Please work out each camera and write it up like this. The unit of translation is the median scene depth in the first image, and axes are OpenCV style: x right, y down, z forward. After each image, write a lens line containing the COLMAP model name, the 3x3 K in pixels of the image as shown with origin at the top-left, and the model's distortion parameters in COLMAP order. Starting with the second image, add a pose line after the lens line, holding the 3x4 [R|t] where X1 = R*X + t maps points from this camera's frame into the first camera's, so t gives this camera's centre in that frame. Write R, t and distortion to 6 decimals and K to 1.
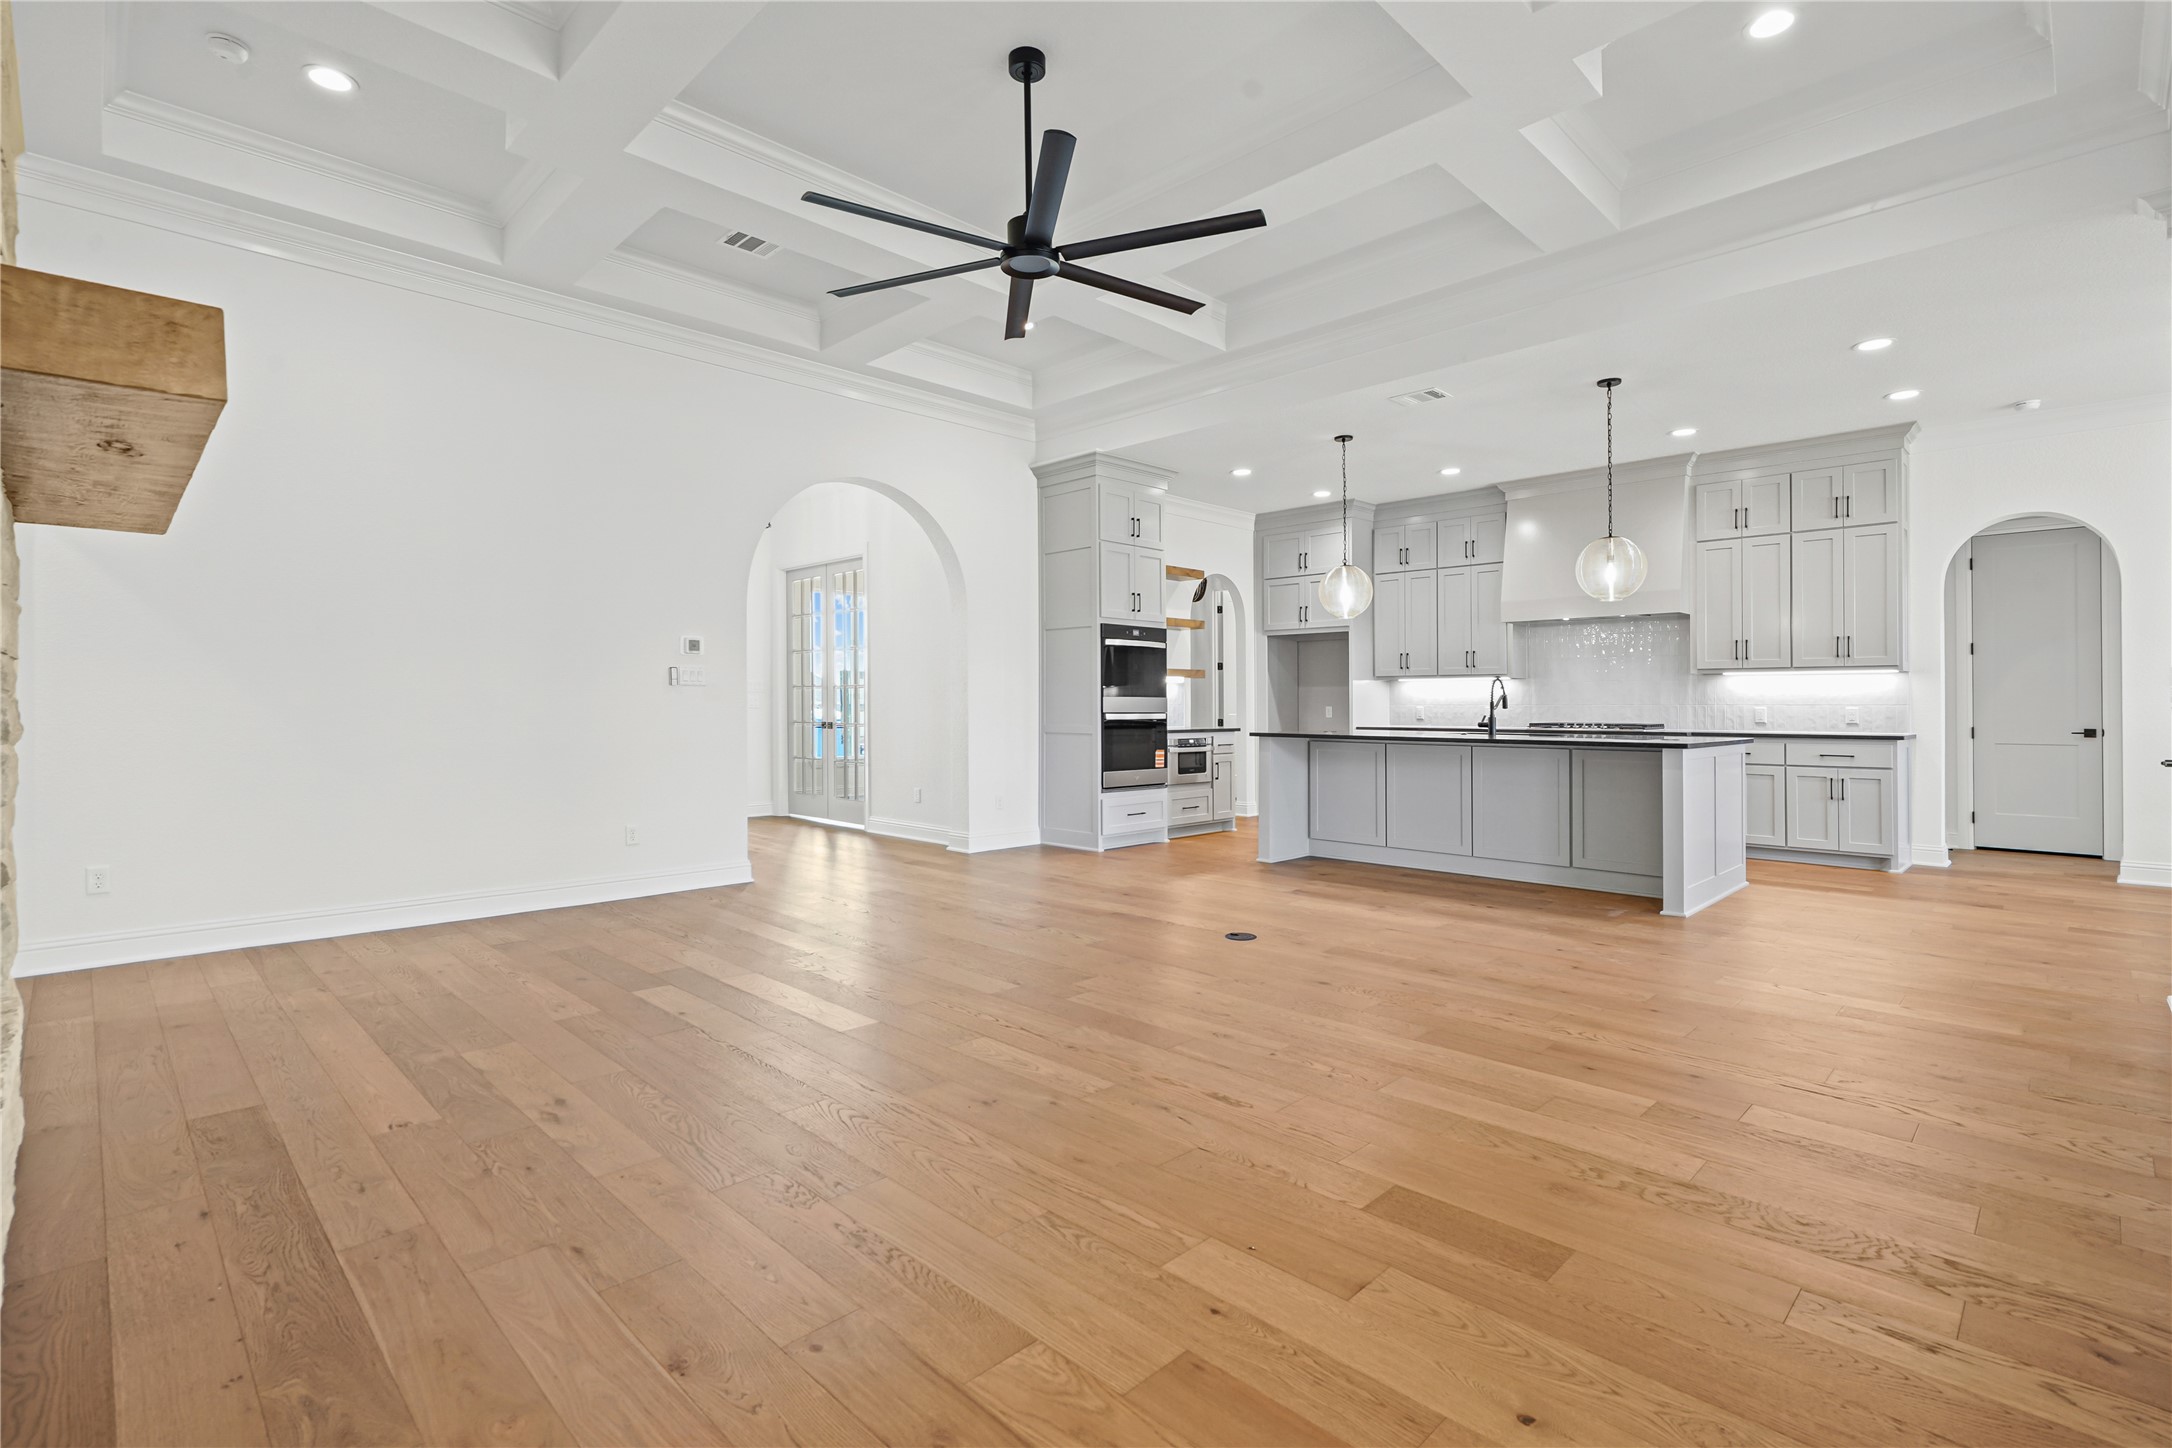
lens RADIAL K [[1013.5, 0, 1080.7], [0, 1013.5, 694.8], [0, 0, 1]] dist [-0.003167, 0.000972]
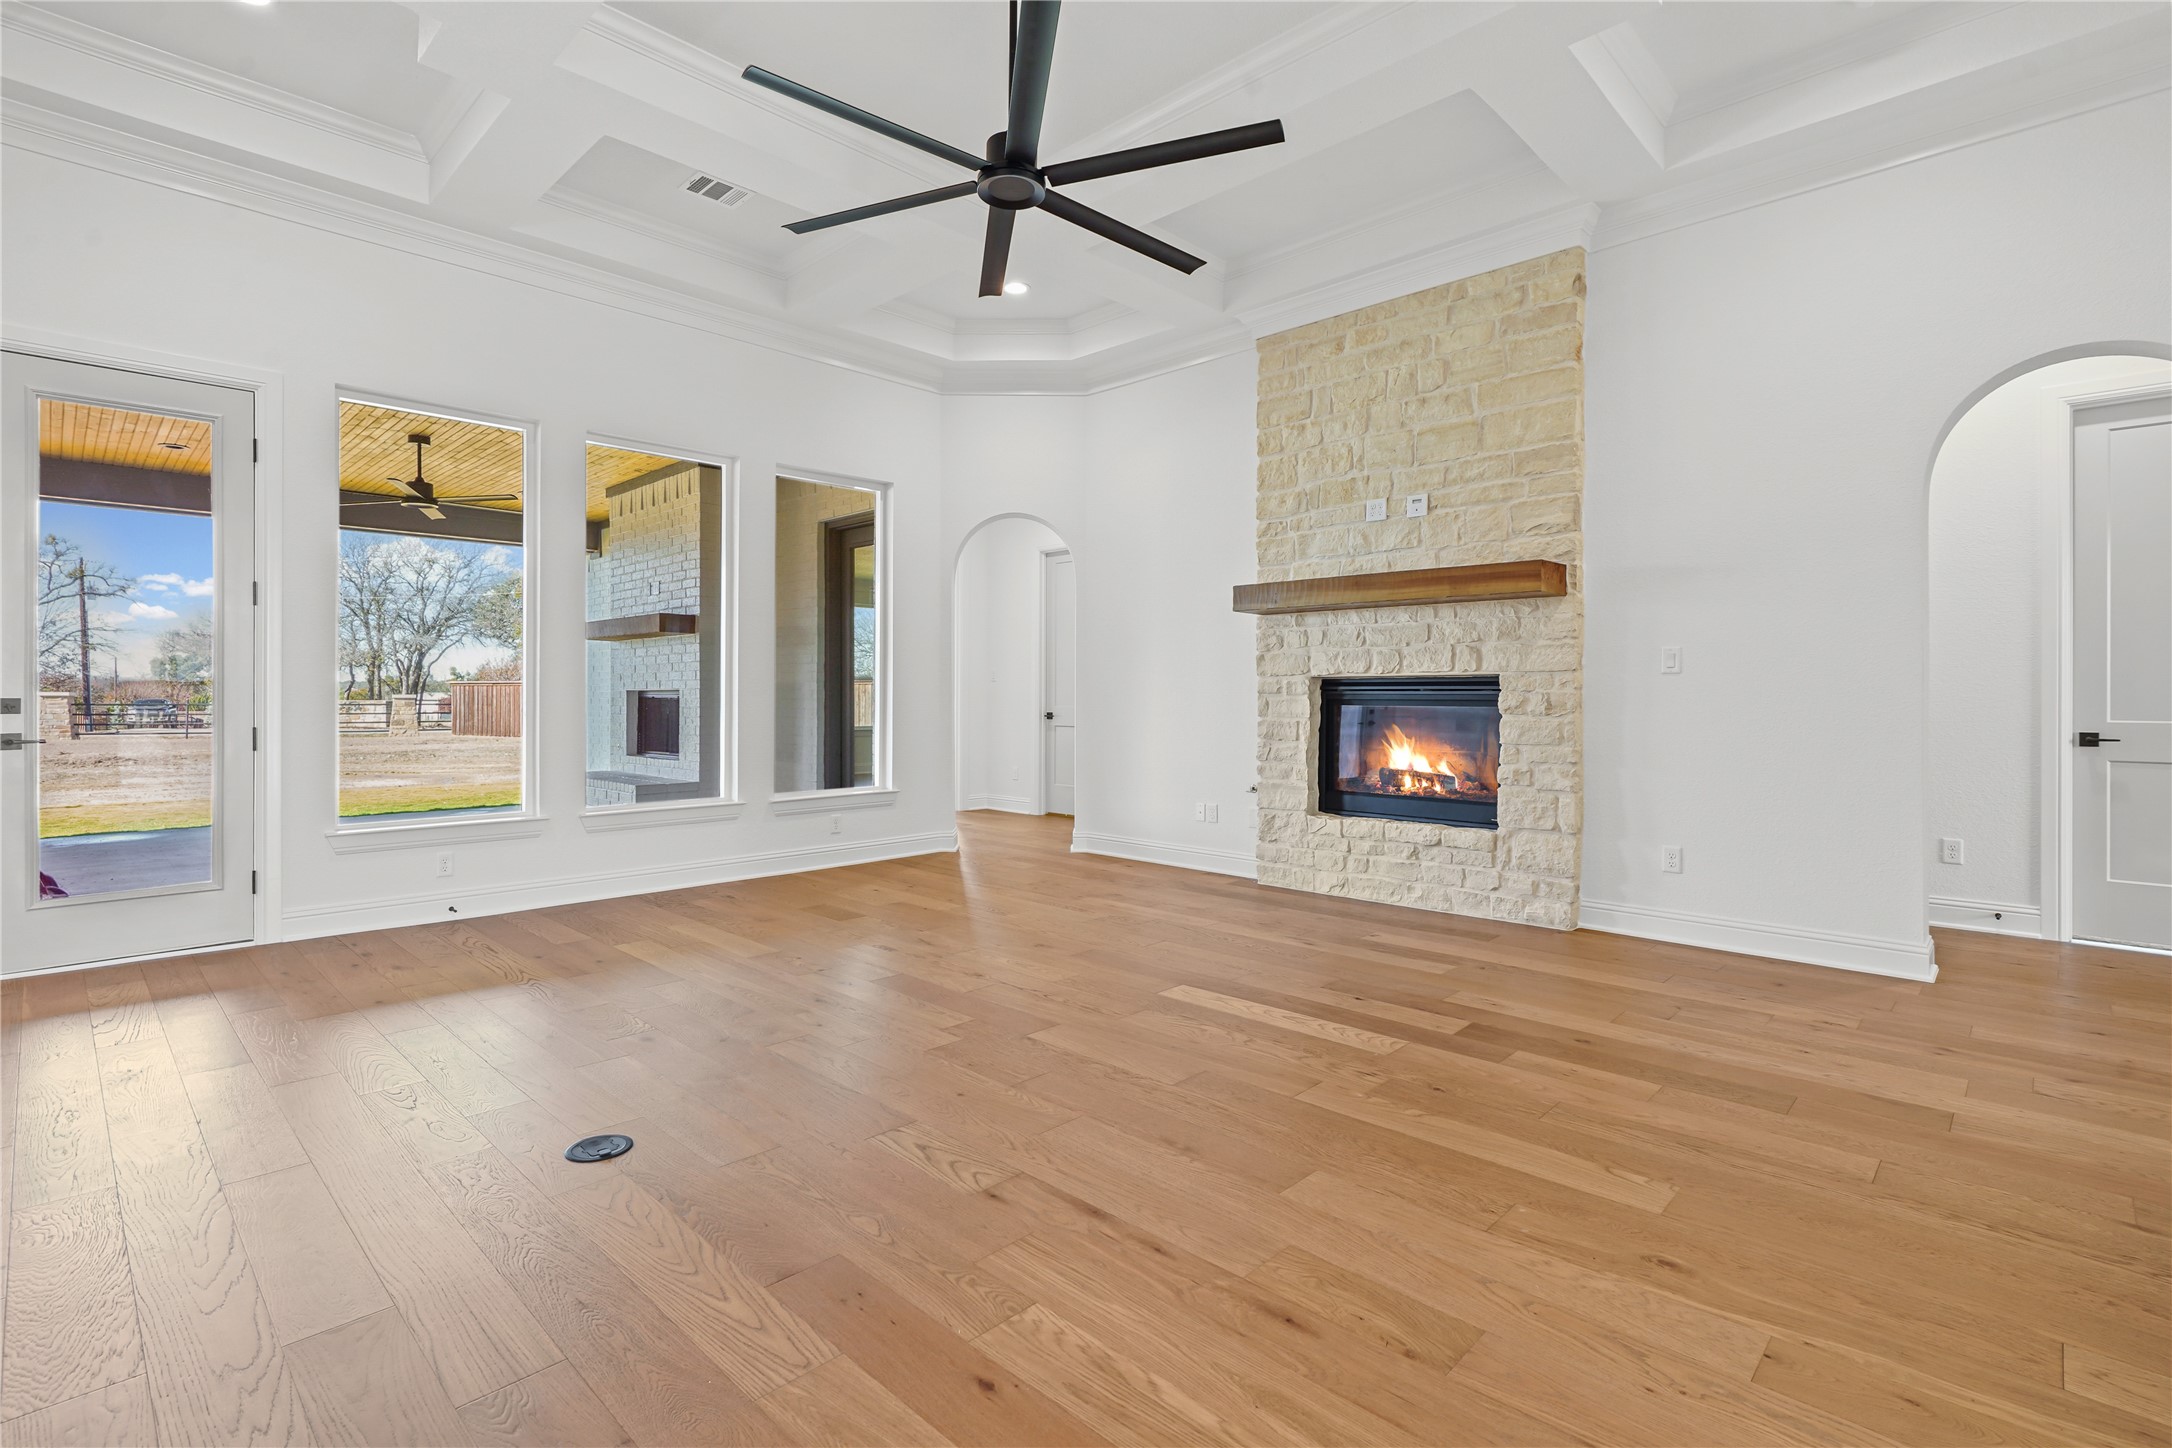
lens RADIAL K [[1013.5, 0, 1080.7], [0, 1013.5, 694.8], [0, 0, 1]] dist [-0.003167, 0.000972]
pose [[-0.999854, -0.002409, -0.016915, -0.046812], [-0.002216, 0.999932, -0.011473, 0.010911], [0.016941, -0.011434, -0.999791, 0.957453]]
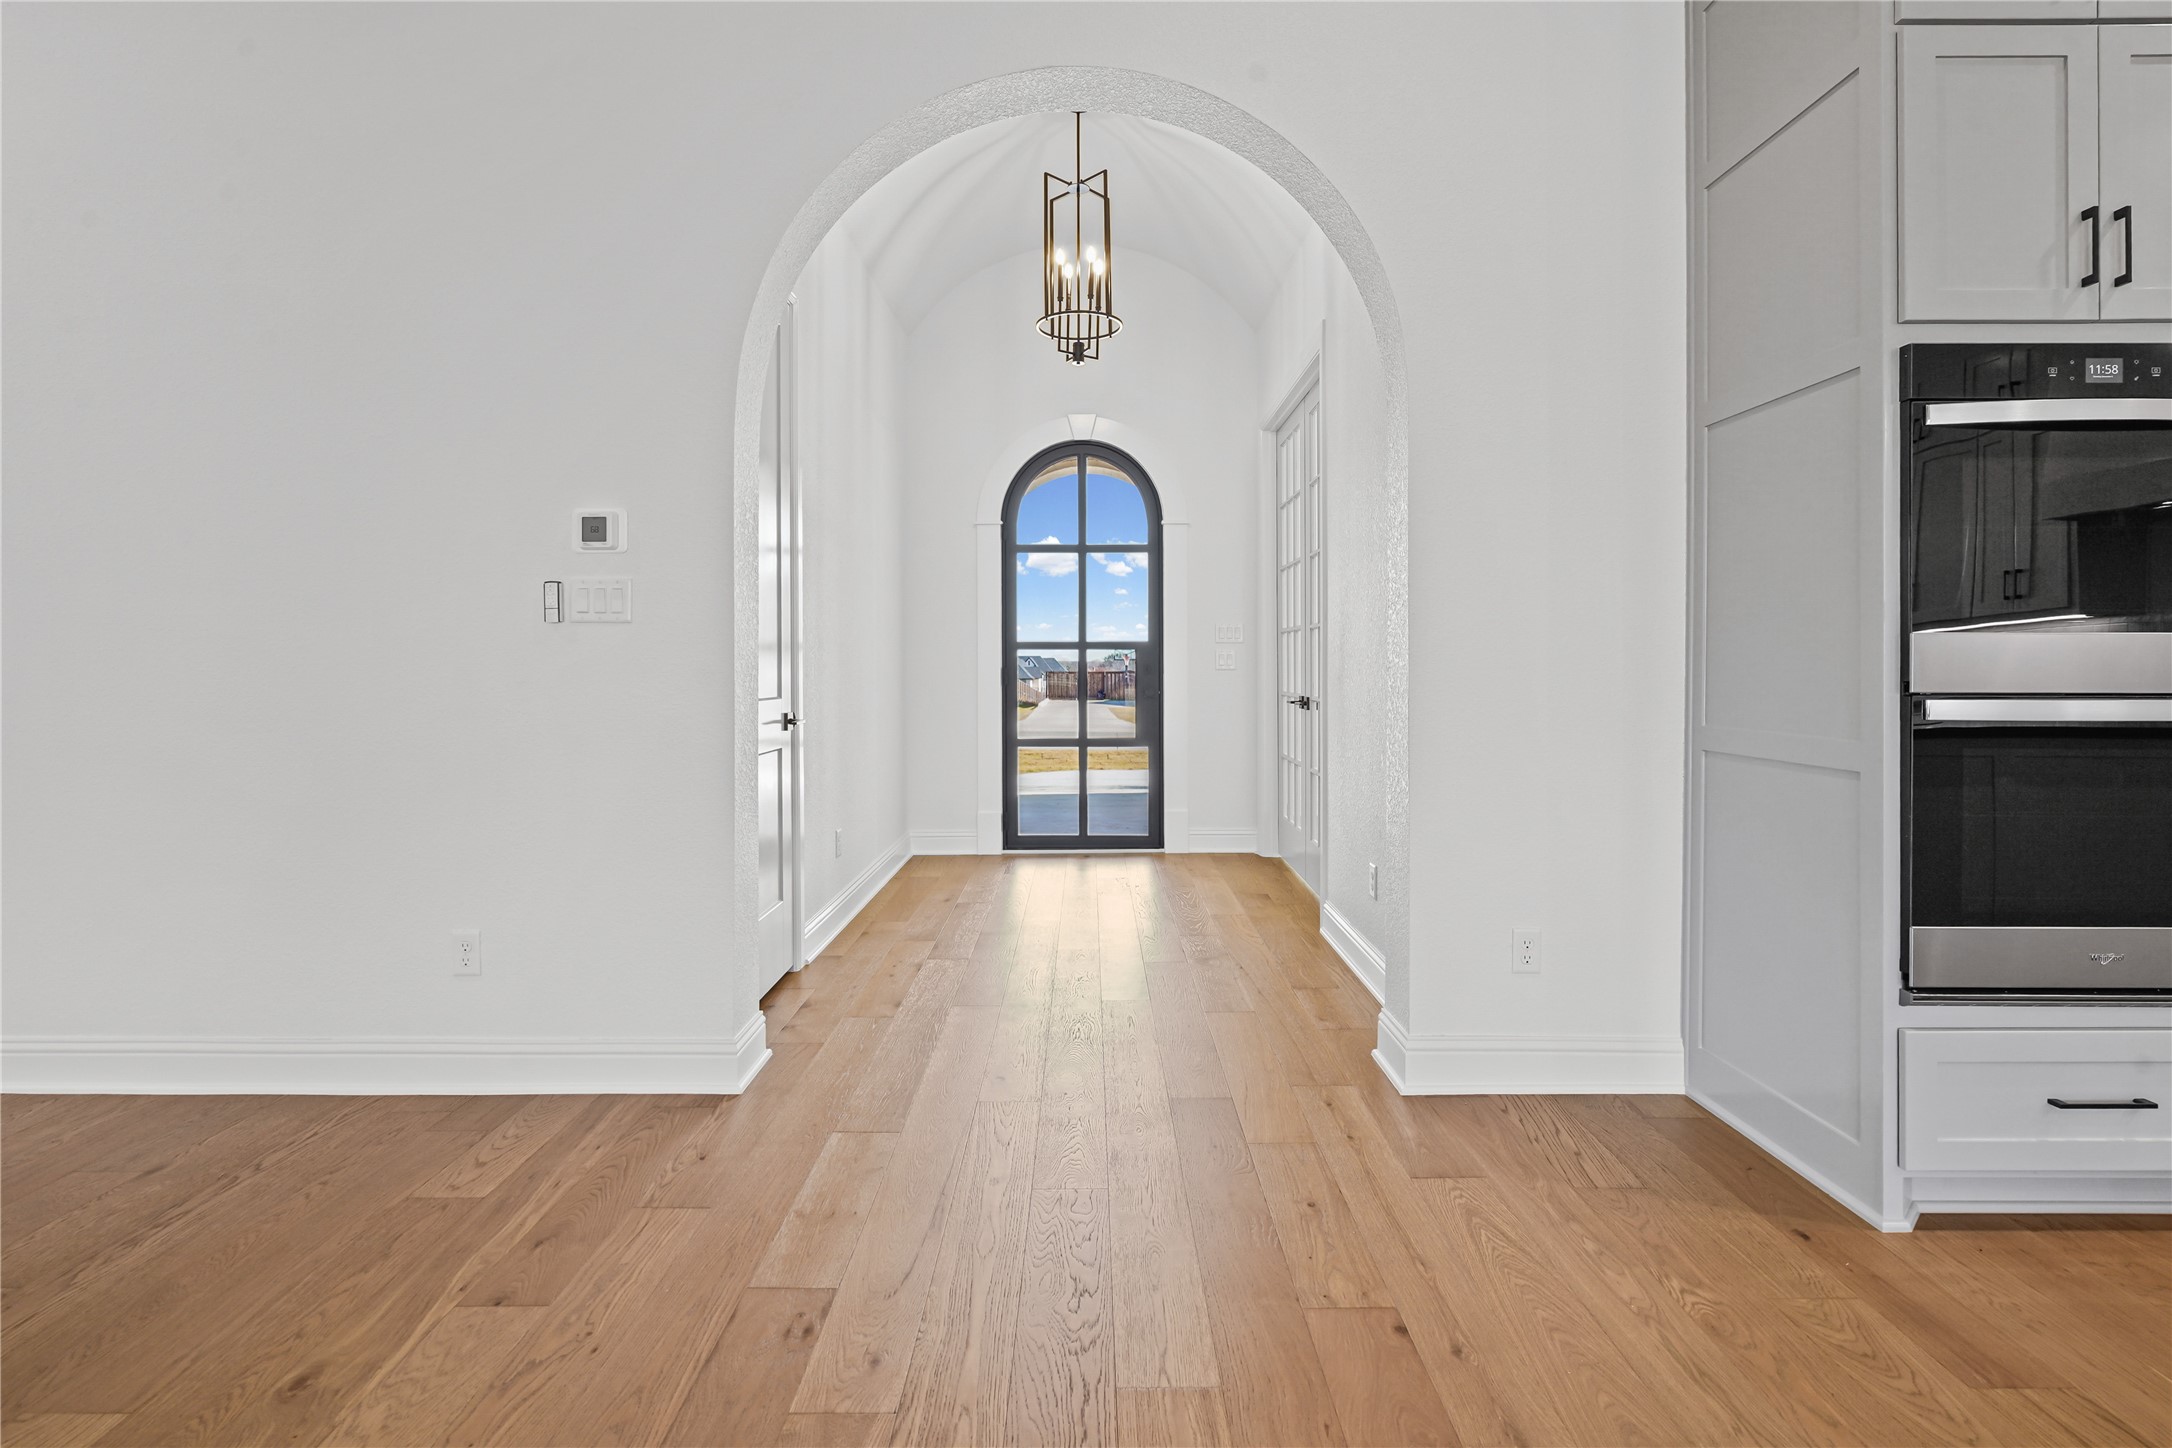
lens RADIAL K [[1023.4, 0, 1084.4], [0, 1023.4, 670.0], [0, 0, 1]] dist [-0.001022, 0.000141]
pose [[0.703558, 0.002558, -0.710633, 0.058586], [0.008821, 0.999885, 0.012332, 0.006509], [0.710583, -0.014944, 0.703455, 0.669683]]
